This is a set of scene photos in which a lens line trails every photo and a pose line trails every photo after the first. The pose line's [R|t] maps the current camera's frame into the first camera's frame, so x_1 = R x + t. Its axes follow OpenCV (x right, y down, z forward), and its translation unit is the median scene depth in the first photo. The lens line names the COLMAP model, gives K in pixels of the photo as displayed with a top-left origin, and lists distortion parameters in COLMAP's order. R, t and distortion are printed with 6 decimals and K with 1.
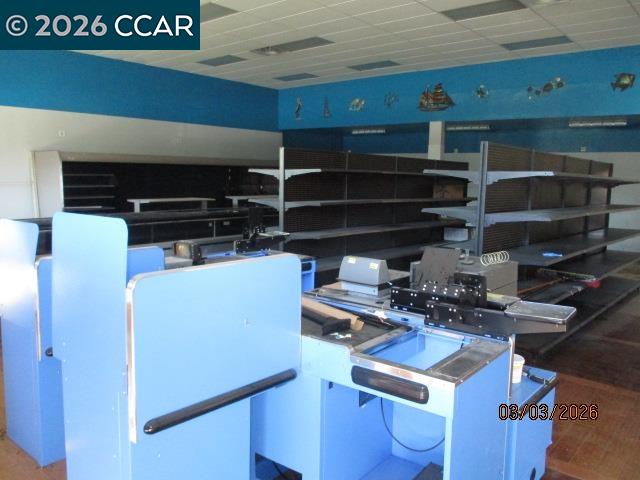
lens RADIAL K [[537.2, 0, 323.5], [0, 537.2, 236.3], [0, 0, 1]] dist [-0.014614, -0.001692]
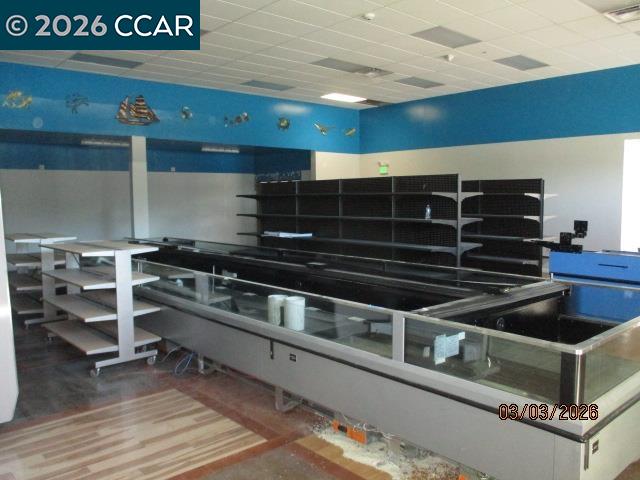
lens RADIAL K [[537.2, 0, 323.4], [0, 537.2, 242.5], [0, 0, 1]] dist [-0.014614, -0.001692]
pose [[0.115148, -0.117045, 0.986429, -0.761642], [0.128016, 0.986502, 0.102110, -0.103132], [-0.985065, 0.114521, 0.128577, 0.680382]]
